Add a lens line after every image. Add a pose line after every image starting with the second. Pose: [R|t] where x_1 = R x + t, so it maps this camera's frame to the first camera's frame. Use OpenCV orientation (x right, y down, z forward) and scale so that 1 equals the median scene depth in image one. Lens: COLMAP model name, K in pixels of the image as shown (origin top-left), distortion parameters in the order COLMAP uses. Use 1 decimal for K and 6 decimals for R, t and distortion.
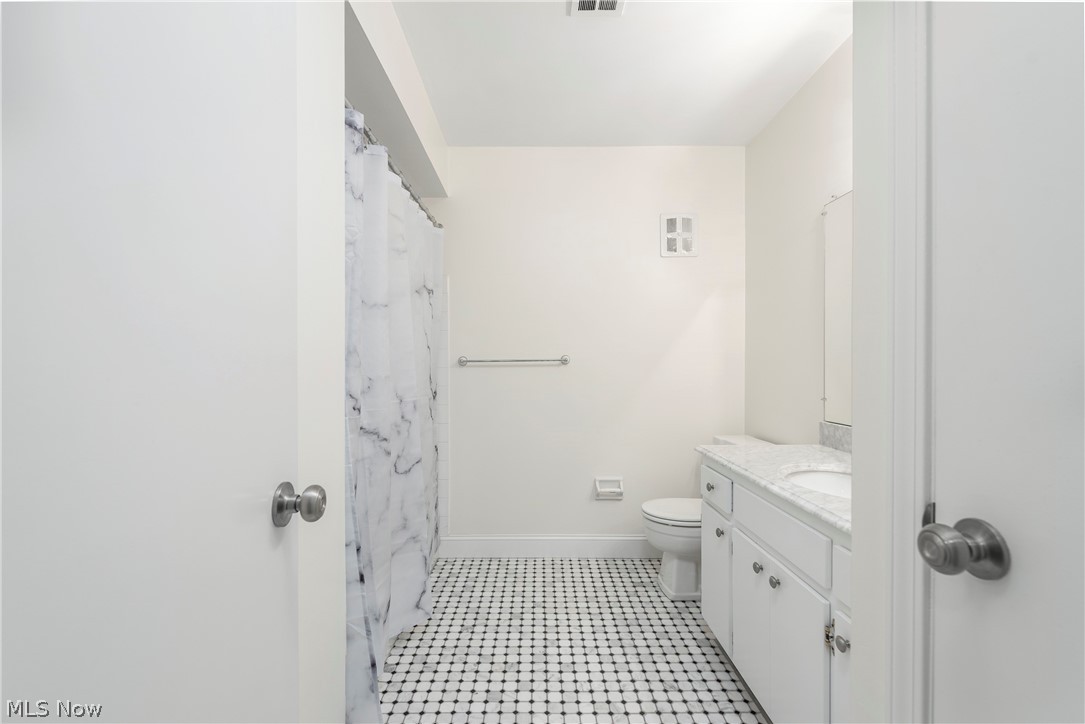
lens RADIAL K [[475.4, 0, 541.9], [0, 475.4, 362.9], [0, 0, 1]] dist [-0.002531, -0.000363]
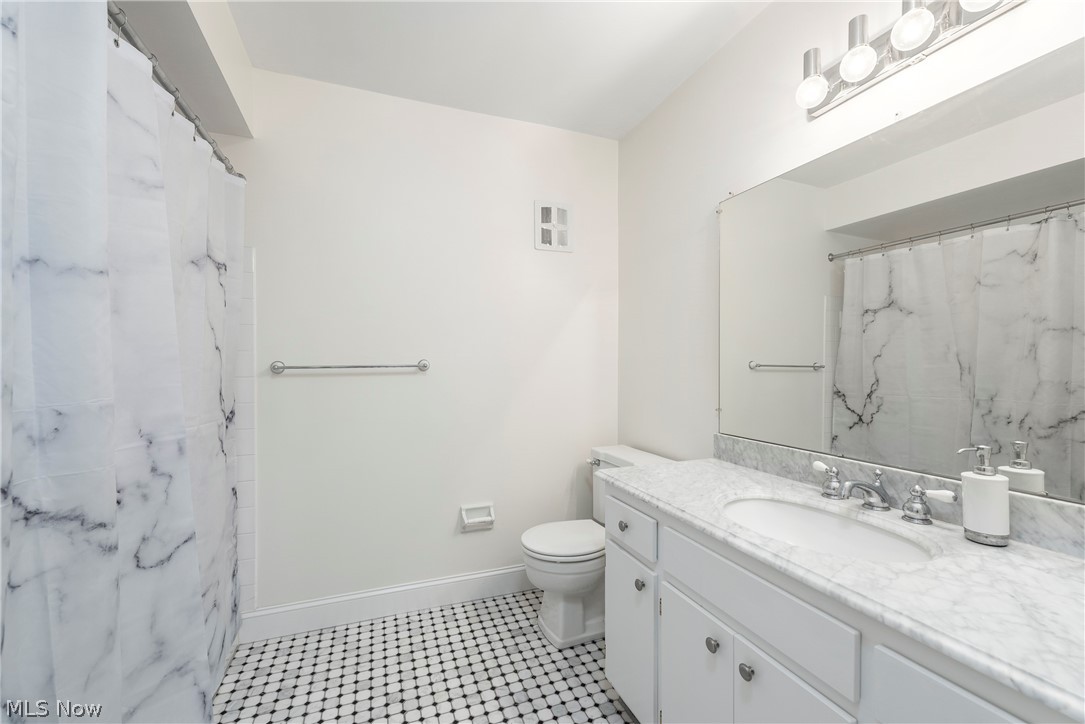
lens RADIAL K [[433.1, 0, 542.1], [0, 433.1, 362.9], [0, 0, 1]] dist [0.000886, -0.001046]
pose [[0.932248, -0.000922, 0.361820, -0.034764], [-0.000939, 0.999987, 0.004968, -0.017184], [-0.361820, -0.004971, 0.932235, 0.283071]]
